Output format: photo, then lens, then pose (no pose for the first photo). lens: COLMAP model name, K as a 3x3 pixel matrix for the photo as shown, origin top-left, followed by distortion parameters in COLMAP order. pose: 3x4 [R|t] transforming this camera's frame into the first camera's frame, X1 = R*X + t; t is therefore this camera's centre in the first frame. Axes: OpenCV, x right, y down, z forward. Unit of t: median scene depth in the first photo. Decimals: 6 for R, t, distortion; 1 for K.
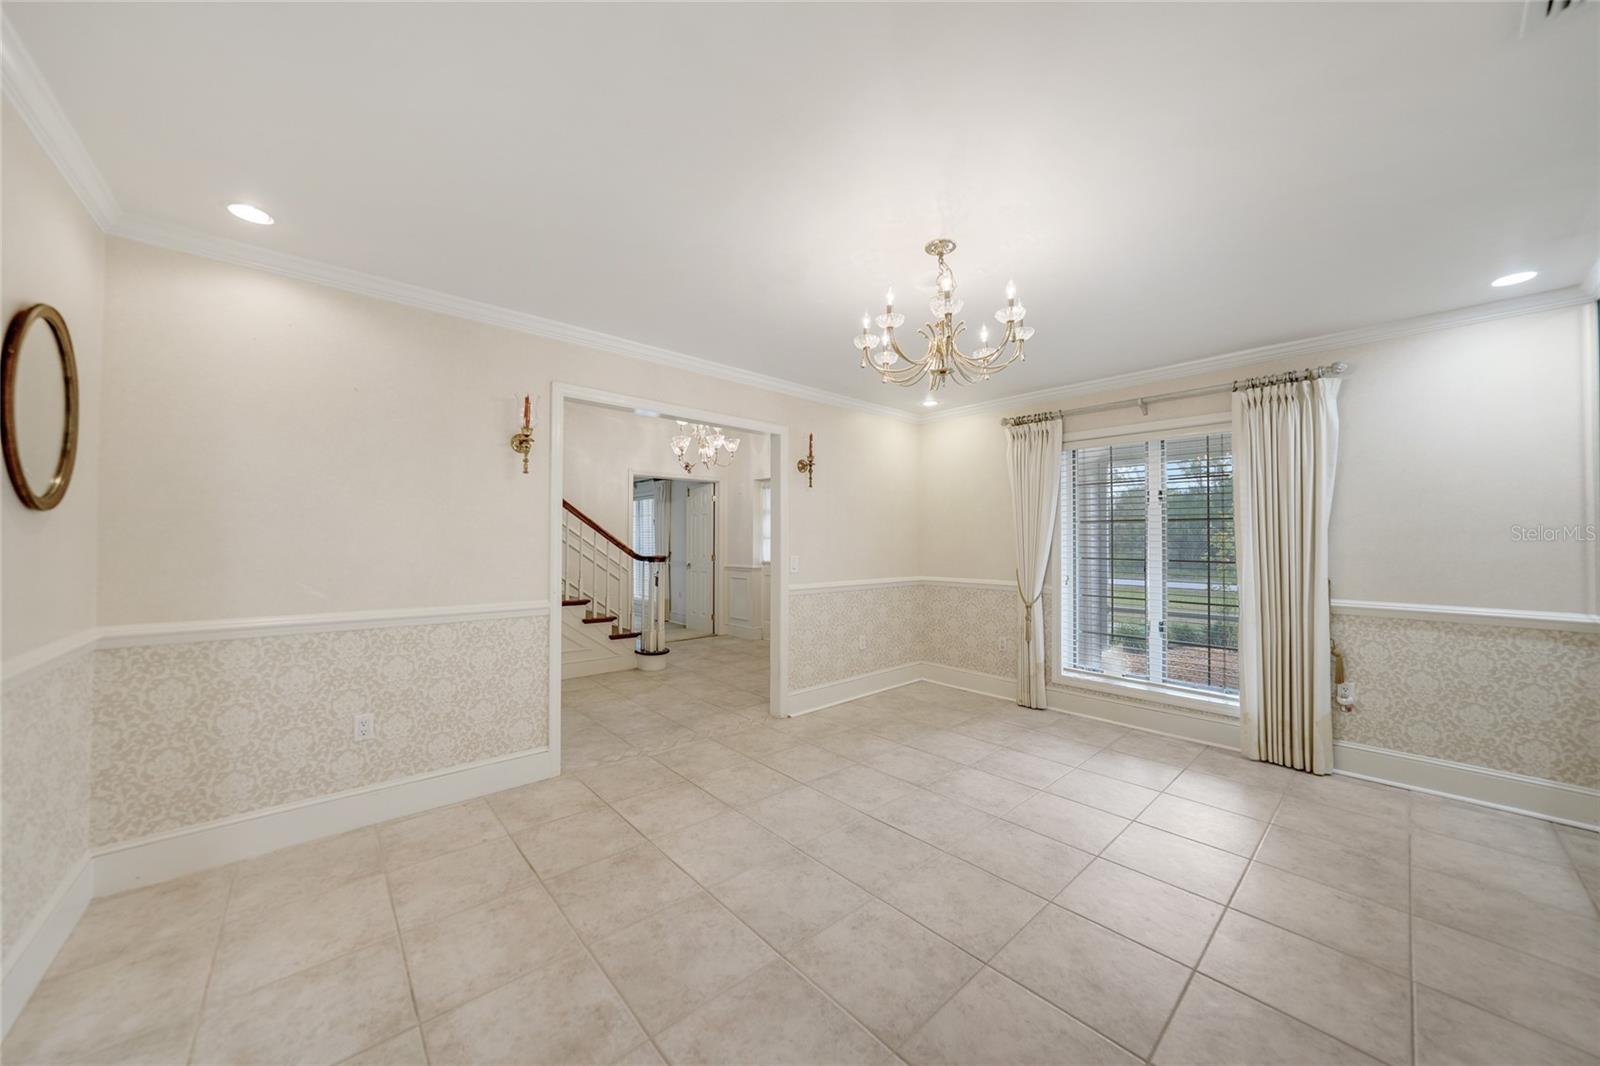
lens RADIAL K [[550.6, 0, 795.1], [0, 550.6, 540.8], [0, 0, 1]] dist [-0.017299, 0.000957]
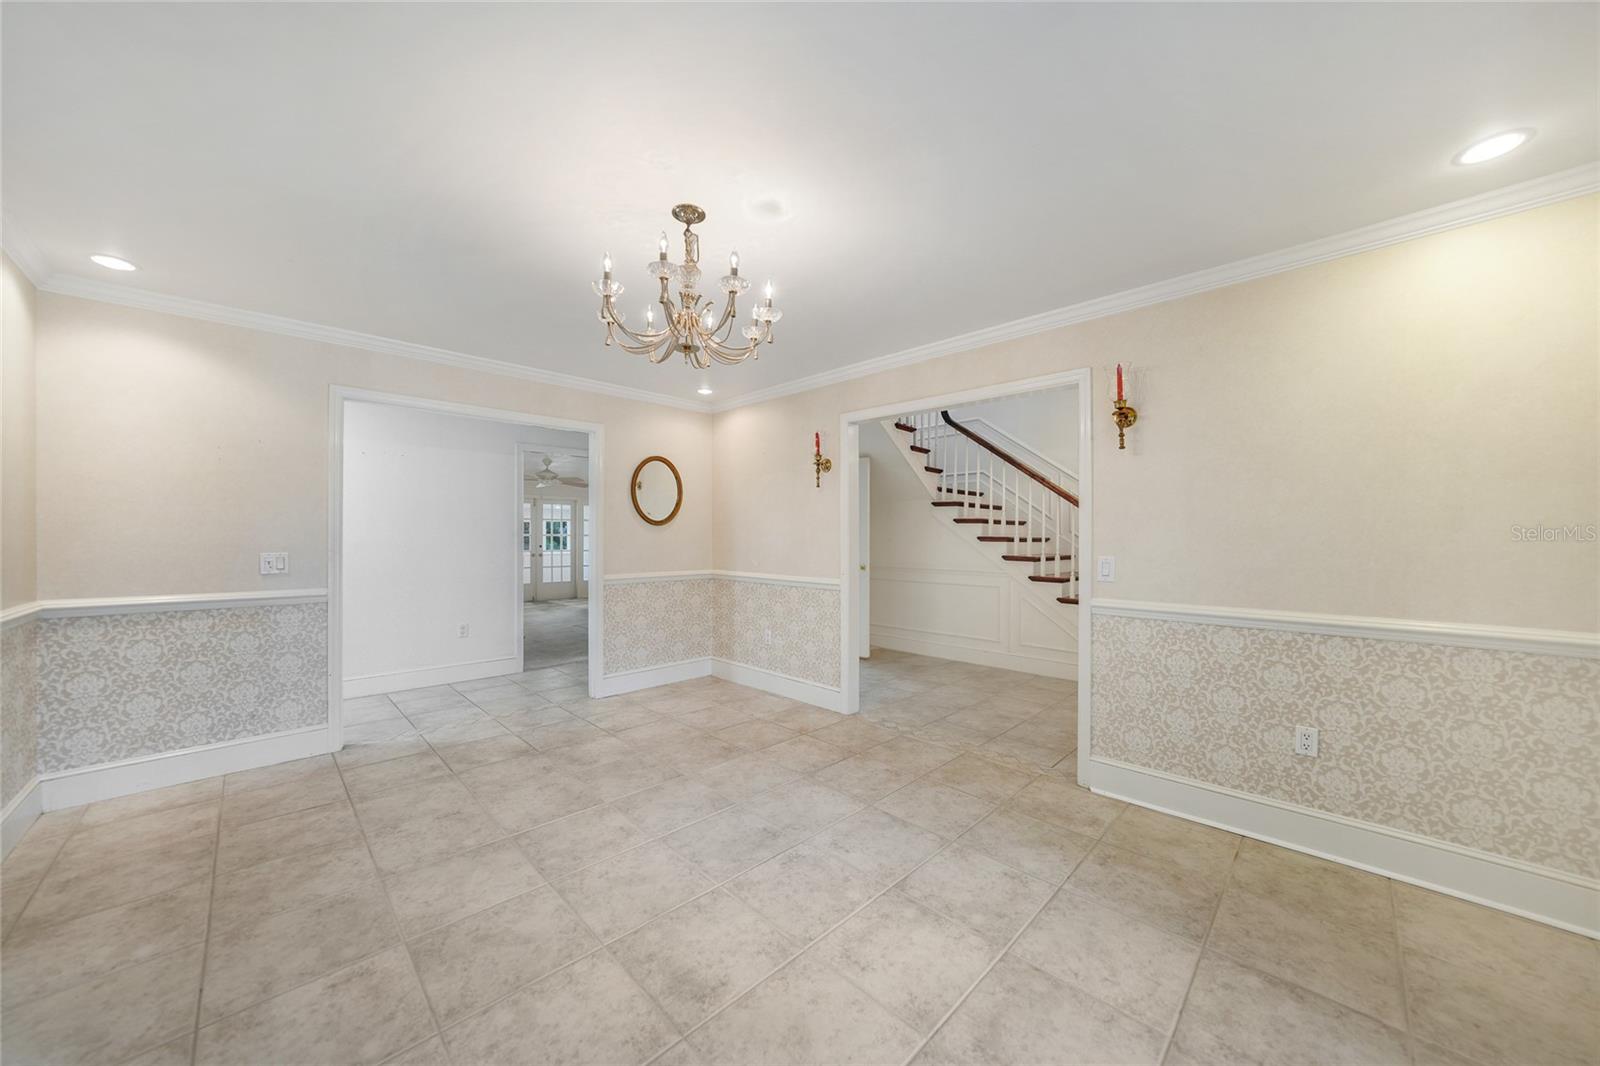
lens RADIAL K [[550.6, 0, 792.4], [0, 550.6, 515.8], [0, 0, 1]] dist [-0.017299, 0.000957]
pose [[0.062073, -0.041760, -0.997198, 0.702182], [0.000632, 0.999126, -0.041801, 0.011514], [0.998071, 0.001964, 0.062045, 0.637270]]
